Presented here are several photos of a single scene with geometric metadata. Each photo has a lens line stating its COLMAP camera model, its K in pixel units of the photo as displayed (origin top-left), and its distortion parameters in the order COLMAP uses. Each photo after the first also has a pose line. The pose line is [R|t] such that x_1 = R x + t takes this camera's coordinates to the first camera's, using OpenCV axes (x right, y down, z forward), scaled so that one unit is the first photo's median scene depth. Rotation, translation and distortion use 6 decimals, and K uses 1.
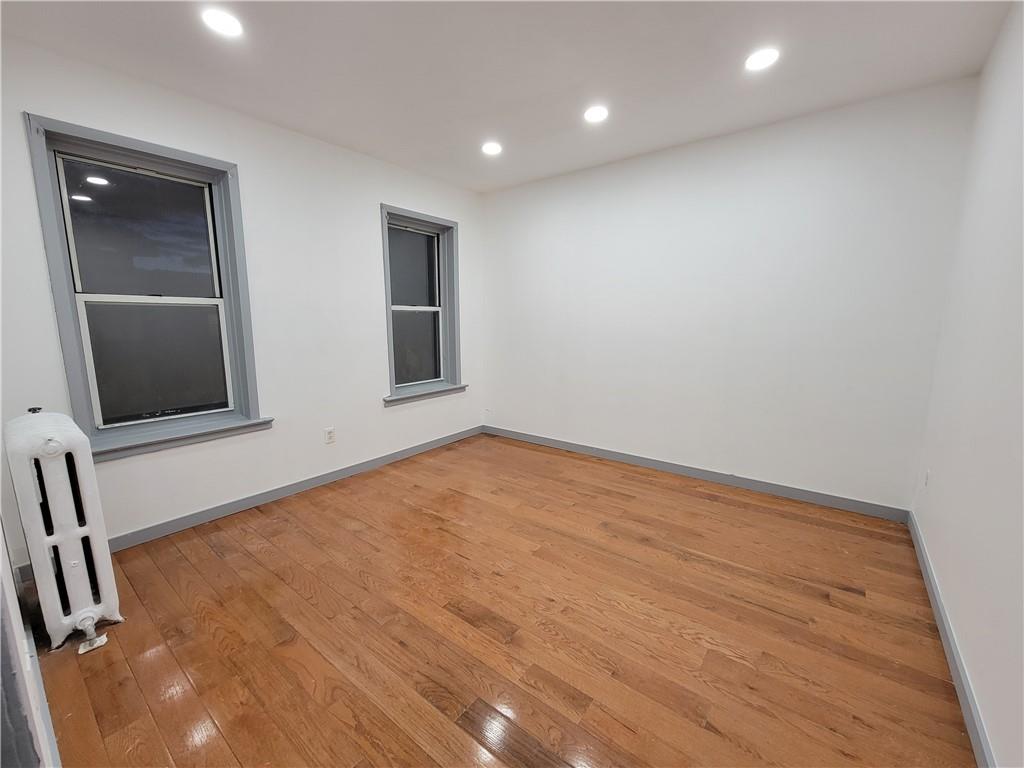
lens RADIAL K [[412.5, 0, 493.3], [0, 412.5, 381.8], [0, 0, 1]] dist [0.001126, -0.000031]
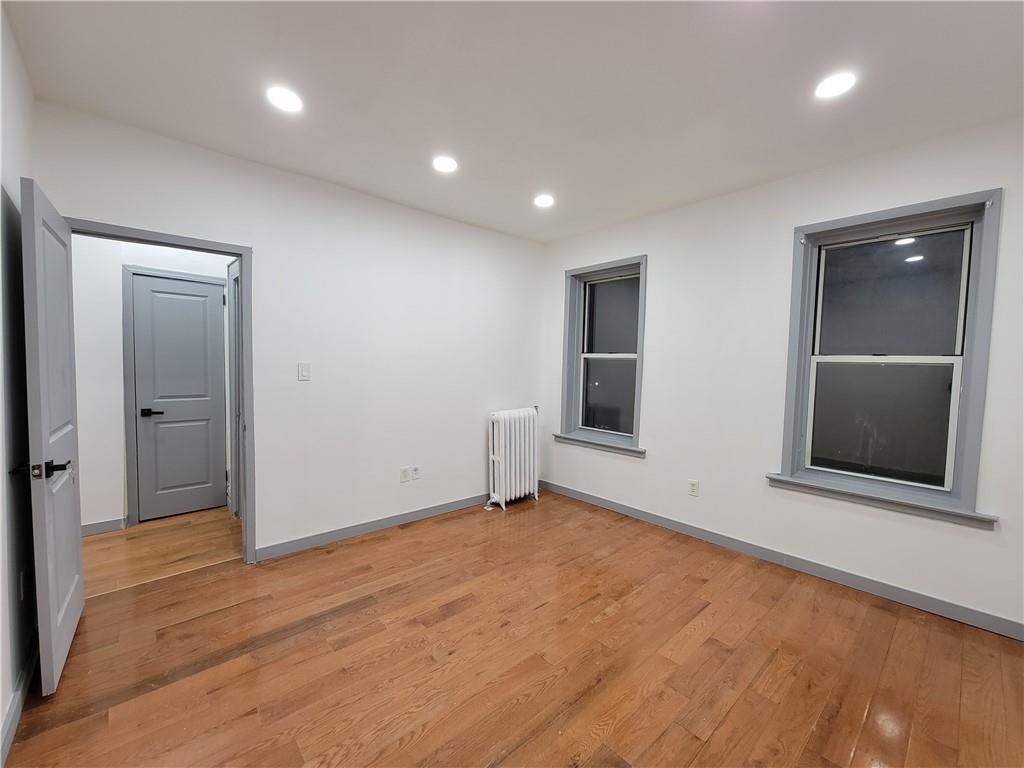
lens RADIAL K [[392.3, 0, 512.8], [0, 392.3, 386.4], [0, 0, 1]] dist [-0.010516, -0.000153]
pose [[-0.110831, 0.052985, -0.992426, 0.638453], [-0.180686, 0.980862, 0.072546, -0.109403], [0.977276, 0.187357, -0.099136, 0.717123]]
